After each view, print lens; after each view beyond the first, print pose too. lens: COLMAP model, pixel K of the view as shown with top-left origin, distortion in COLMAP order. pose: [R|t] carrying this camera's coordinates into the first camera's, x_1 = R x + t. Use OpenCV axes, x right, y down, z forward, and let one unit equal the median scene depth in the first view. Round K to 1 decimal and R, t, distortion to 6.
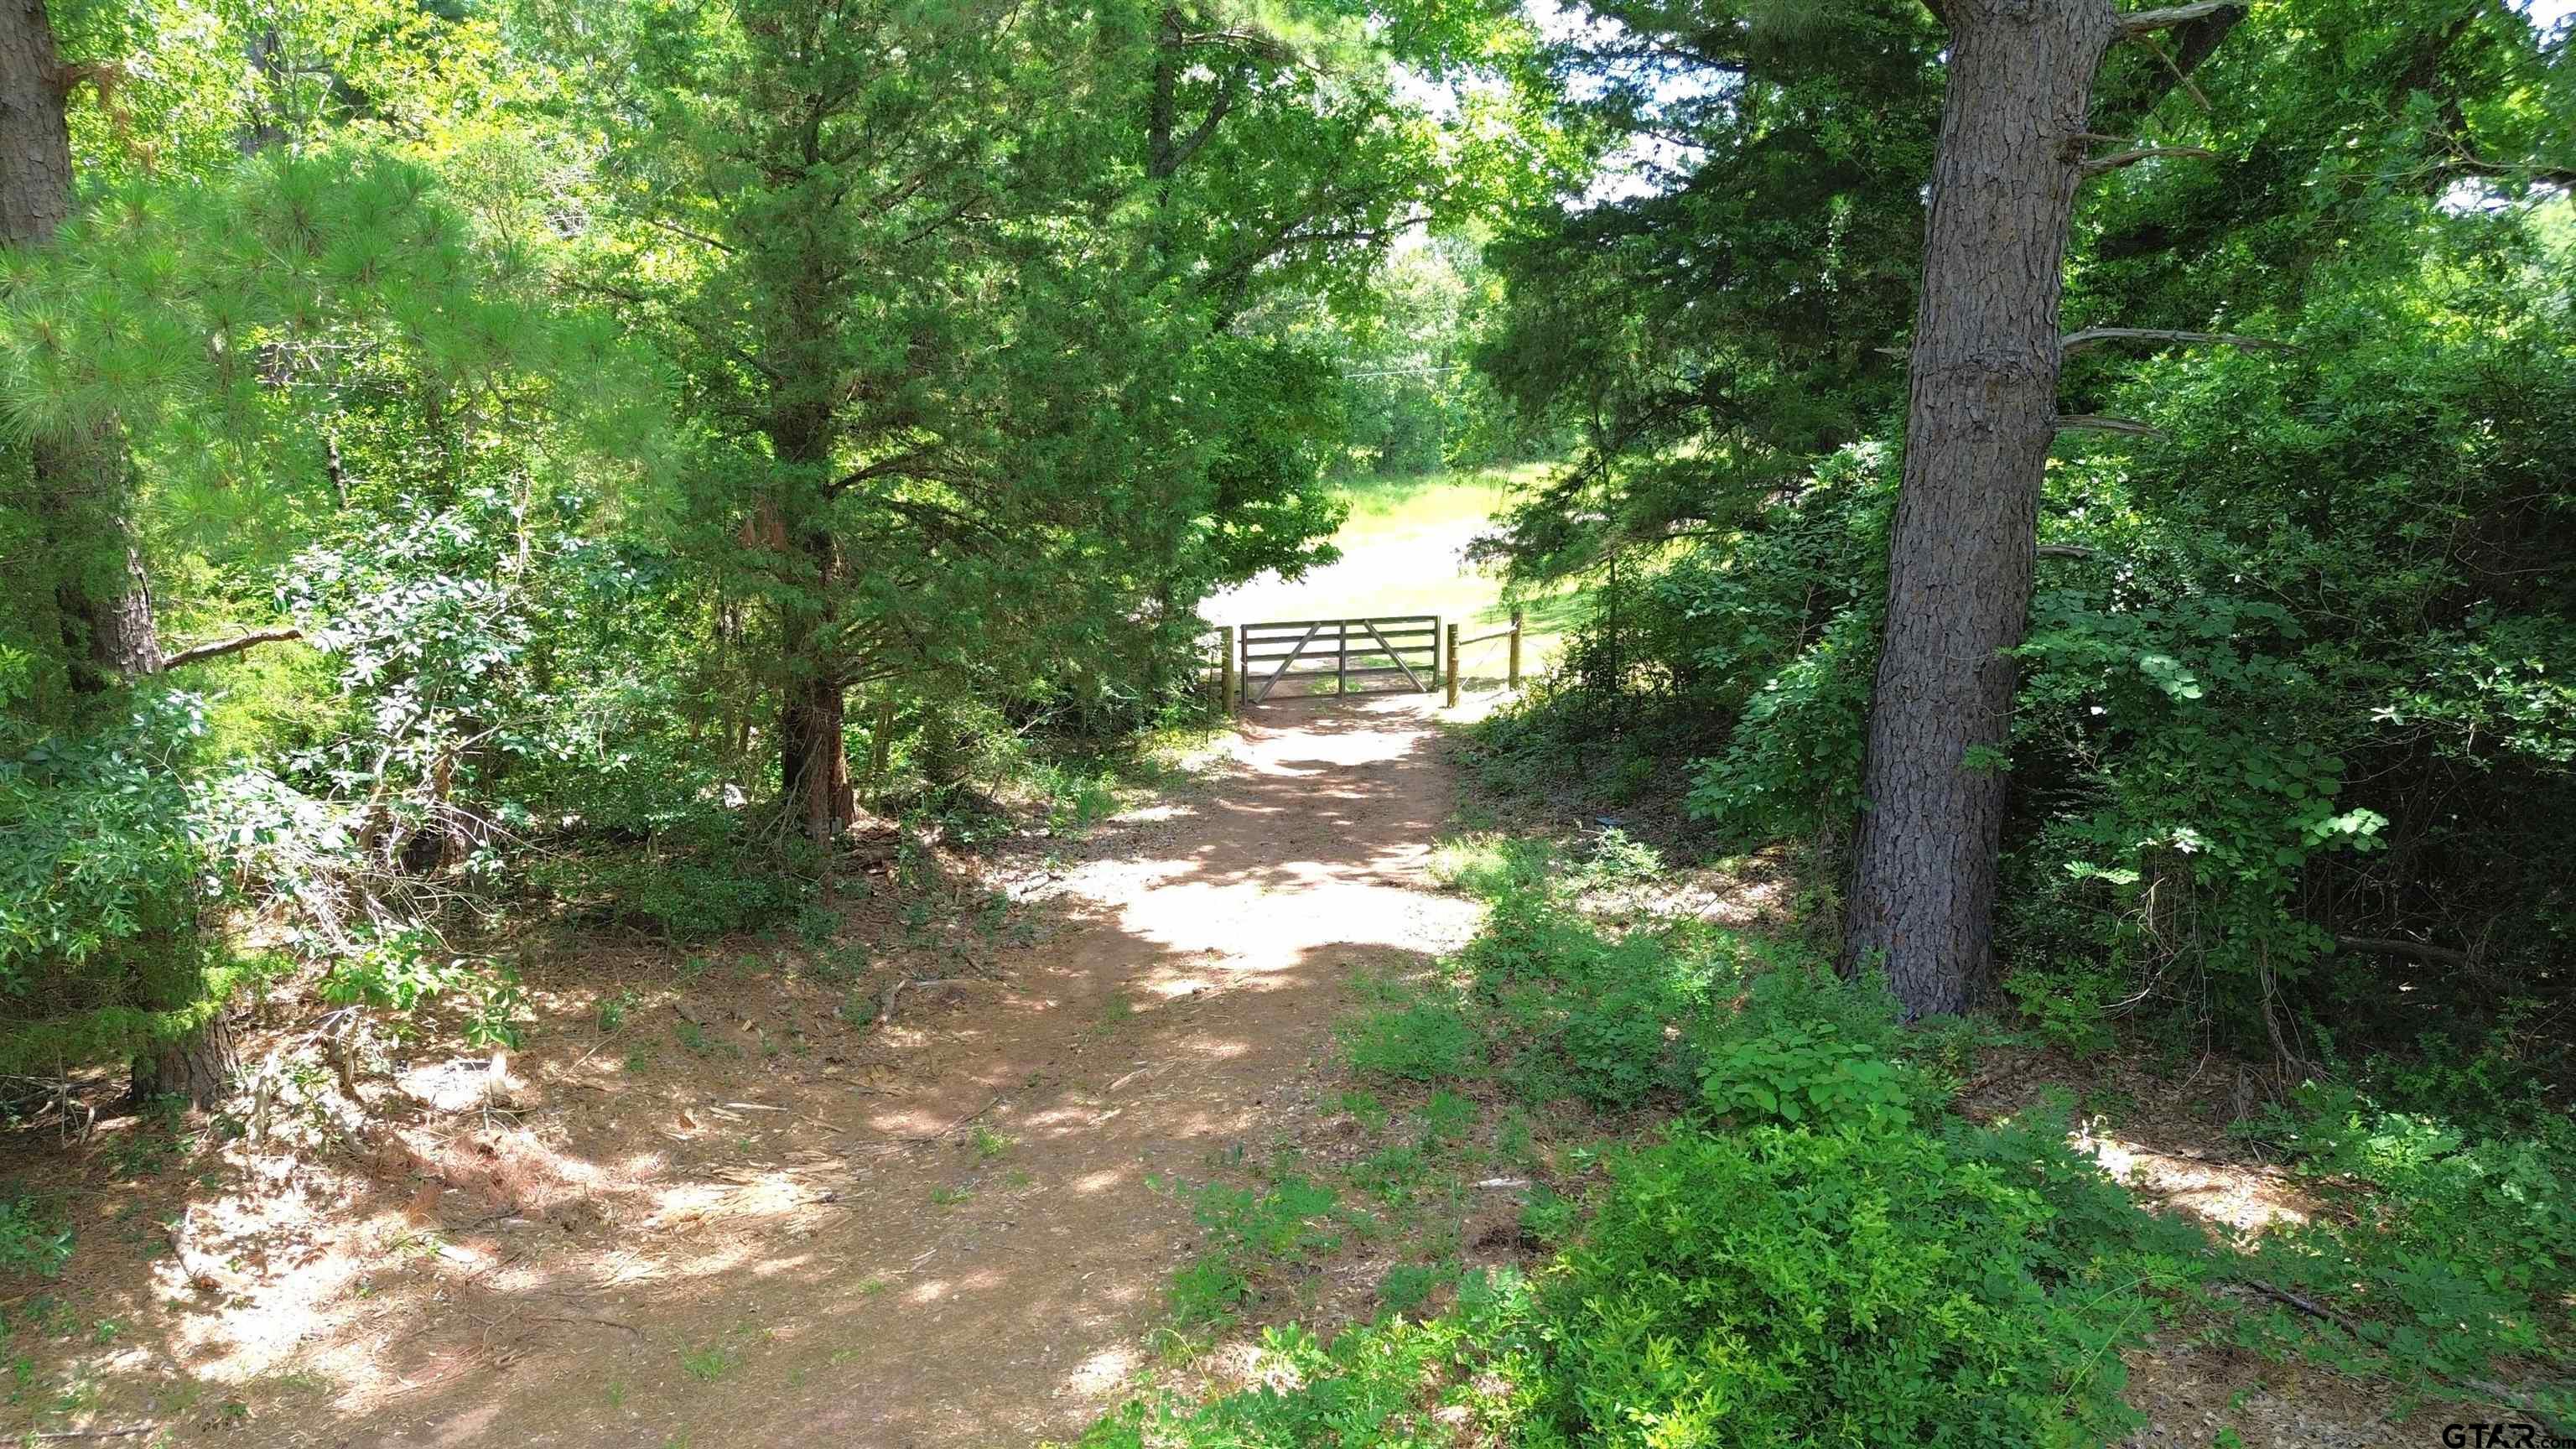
lens RADIAL K [[1817.2, 0, 1281.5], [0, 1817.2, 736.3], [0, 0, 1]] dist [0.049651, -0.043166]
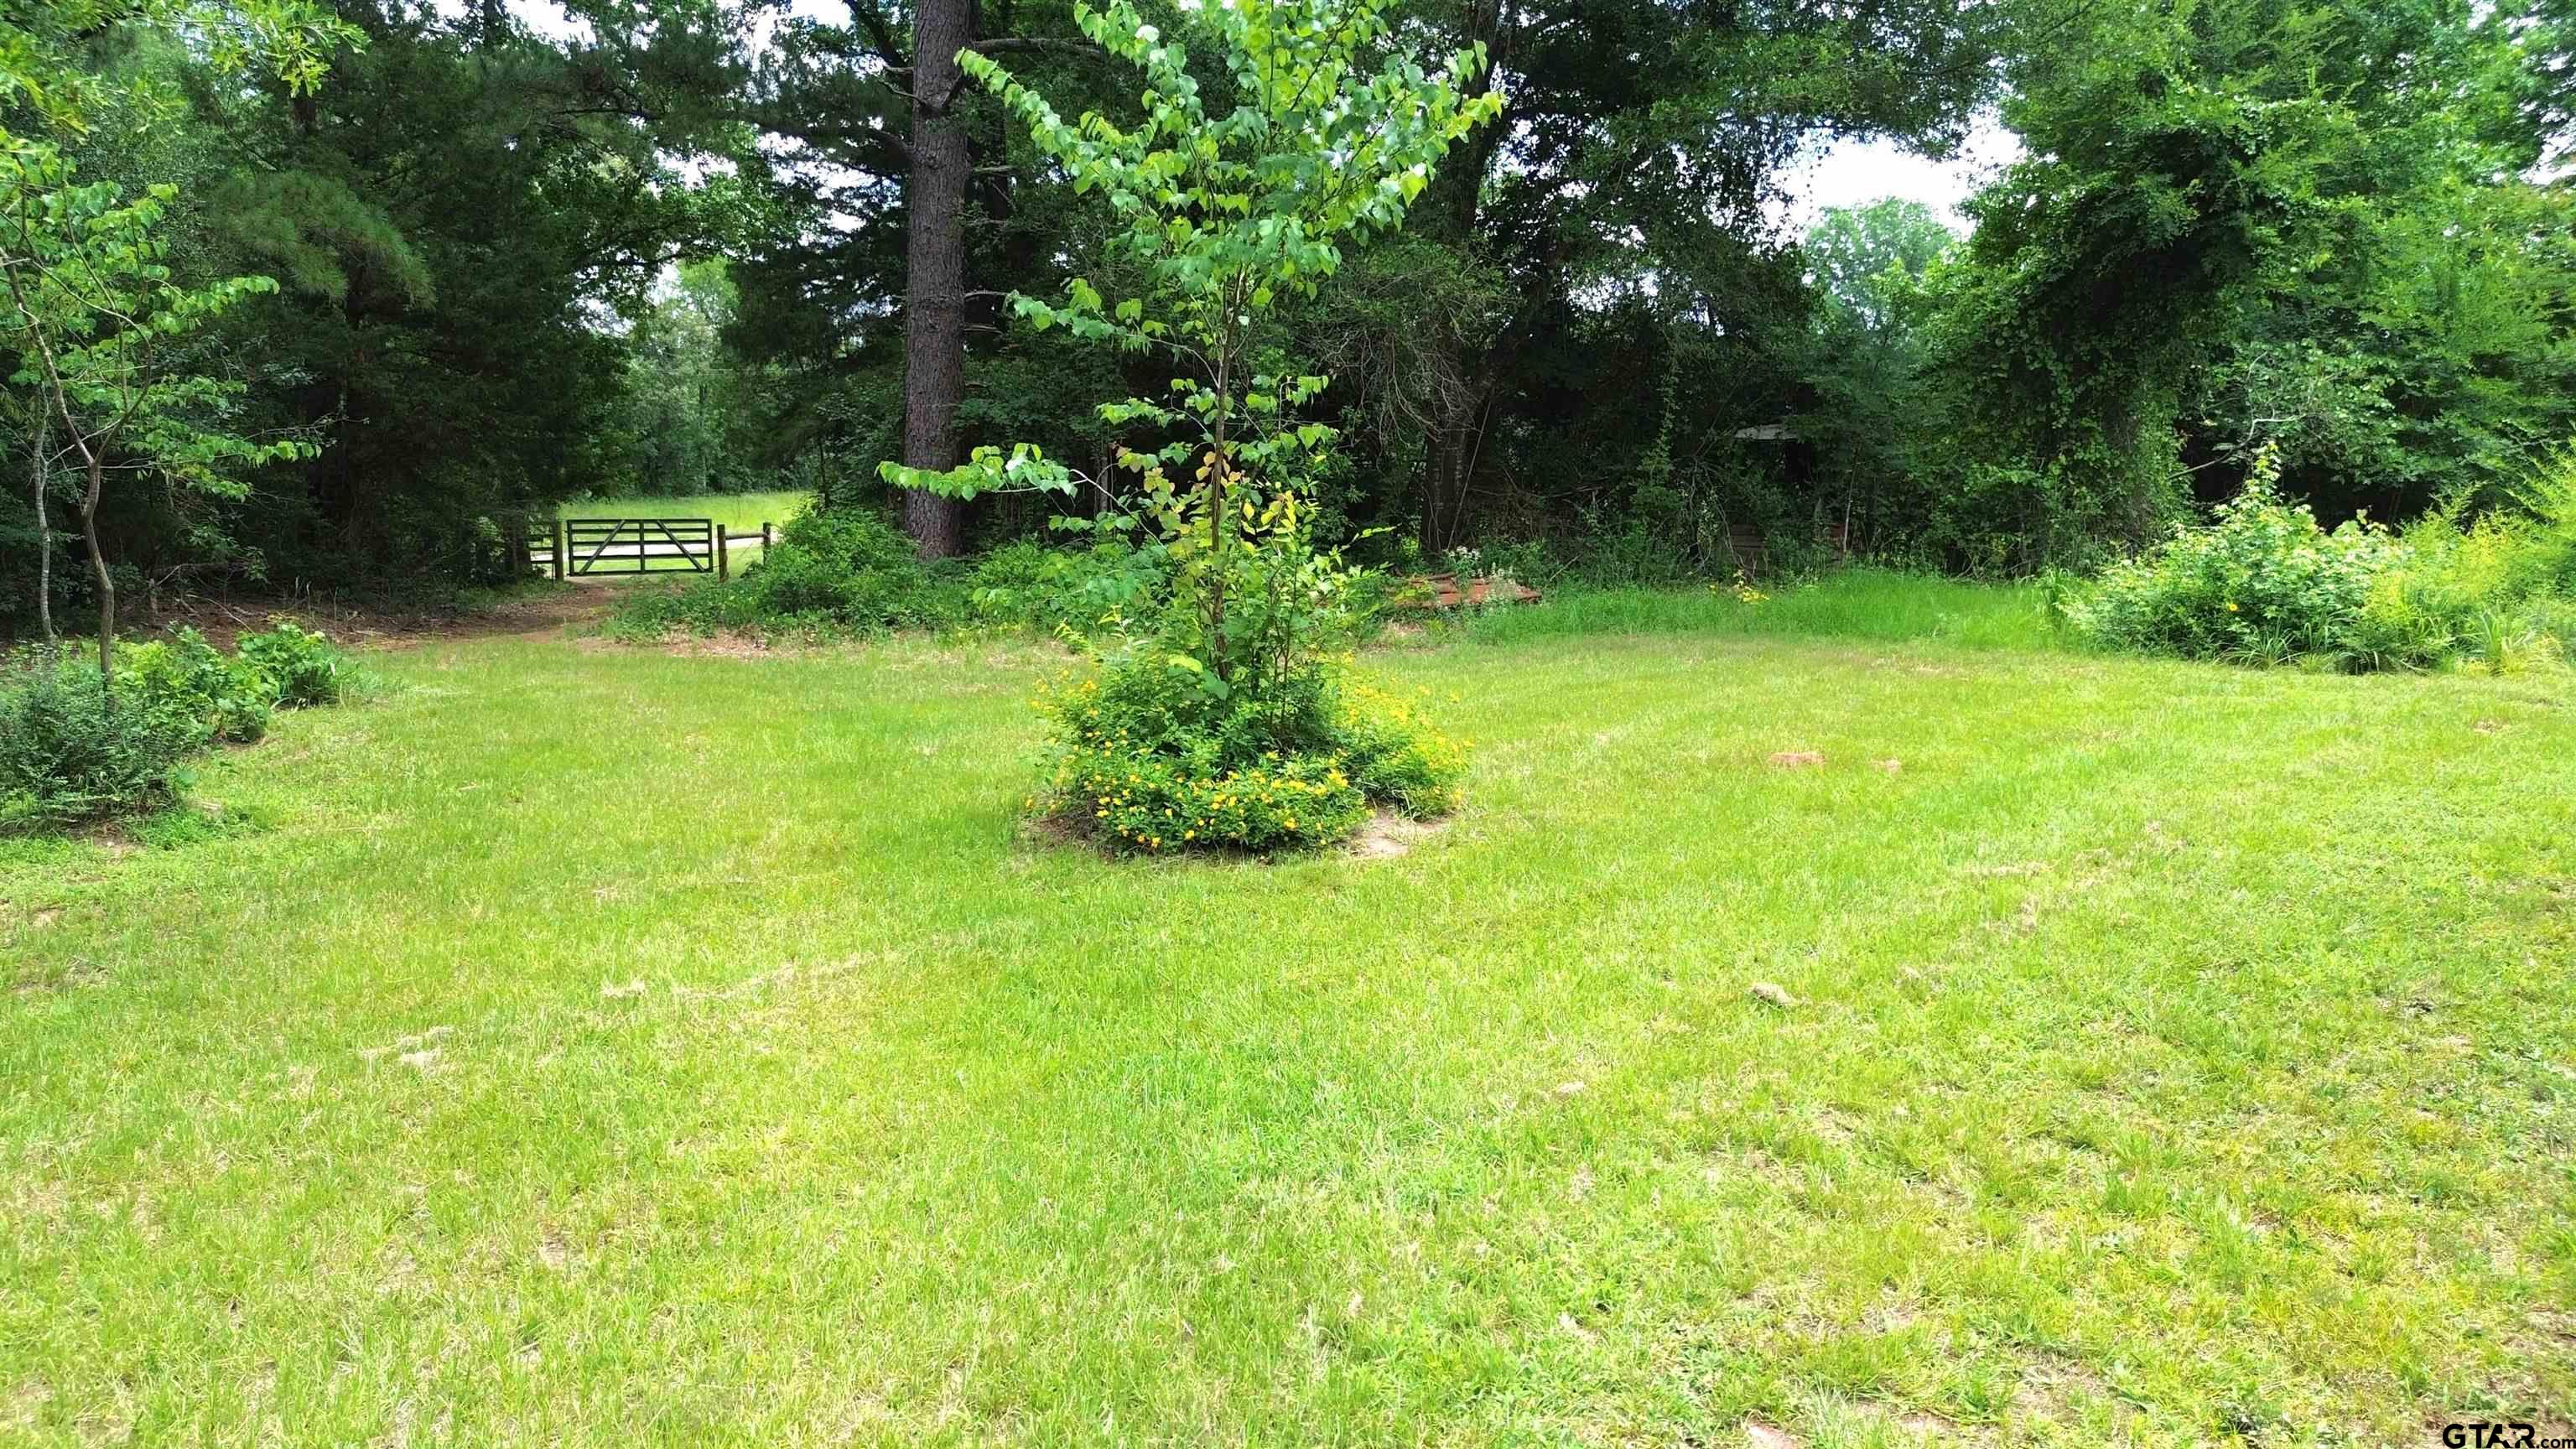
lens RADIAL K [[1817.2, 0, 1303.4], [0, 1817.2, 724.6], [0, 0, 1]] dist [0.049651, -0.043166]
pose [[0.920284, -0.045390, 0.388610, -0.055197], [0.065437, 0.997114, -0.038500, 0.191295], [-0.385741, 0.060860, 0.920598, -0.550172]]
